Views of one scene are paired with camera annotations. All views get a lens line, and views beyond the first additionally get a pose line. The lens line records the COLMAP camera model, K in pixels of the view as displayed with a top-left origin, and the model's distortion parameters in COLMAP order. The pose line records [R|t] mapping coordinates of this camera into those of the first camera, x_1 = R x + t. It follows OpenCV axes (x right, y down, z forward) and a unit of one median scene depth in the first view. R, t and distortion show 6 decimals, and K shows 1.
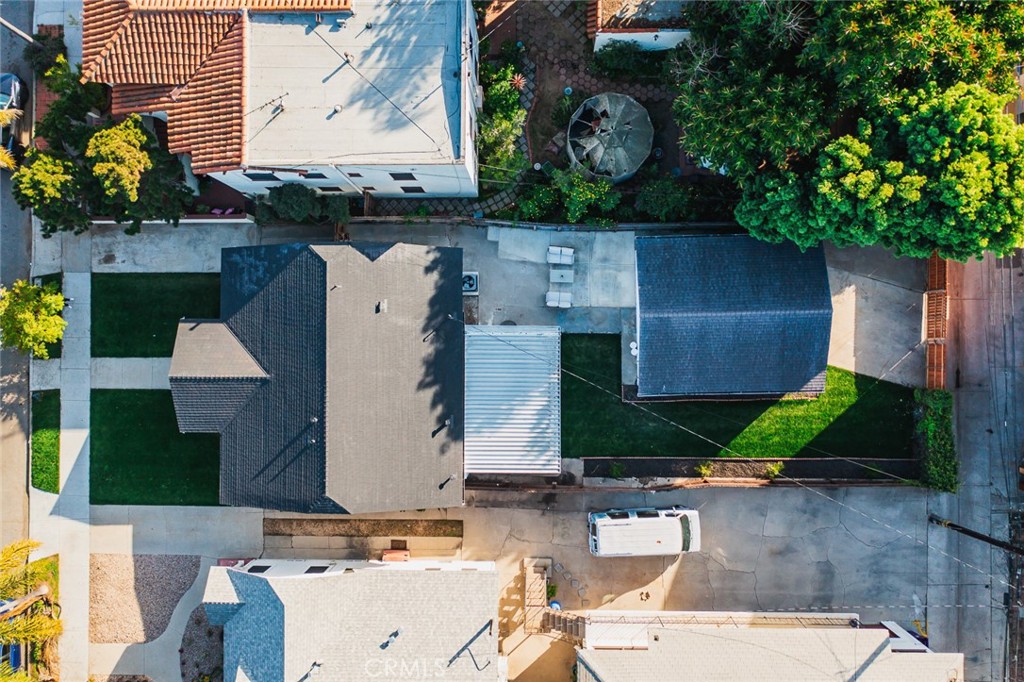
lens RADIAL K [[821.2, 0, 512.0], [0, 821.2, 341.0], [0, 0, 1]] dist [0.001714, 0.000696]
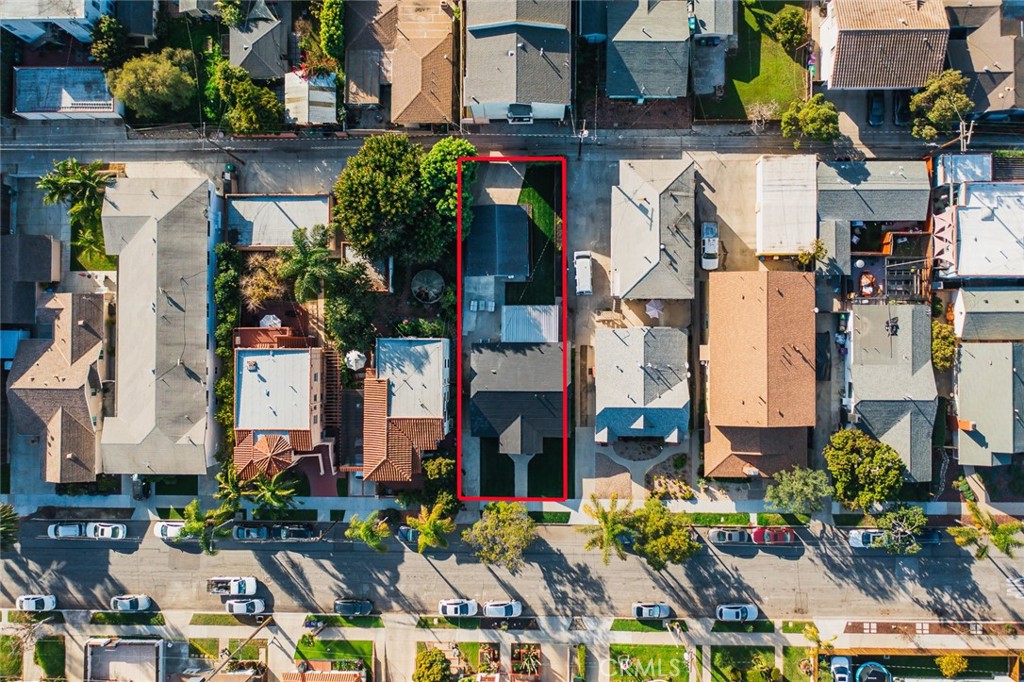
lens RADIAL K [[821.2, 0, 512.0], [0, 821.2, 341.0], [0, 0, 1]] dist [0.001714, 0.000696]
pose [[0.002342, -0.998981, 0.045082, -0.171549], [0.999658, 0.001165, -0.026113, 0.082342], [0.026033, 0.045128, 0.998642, -1.594874]]
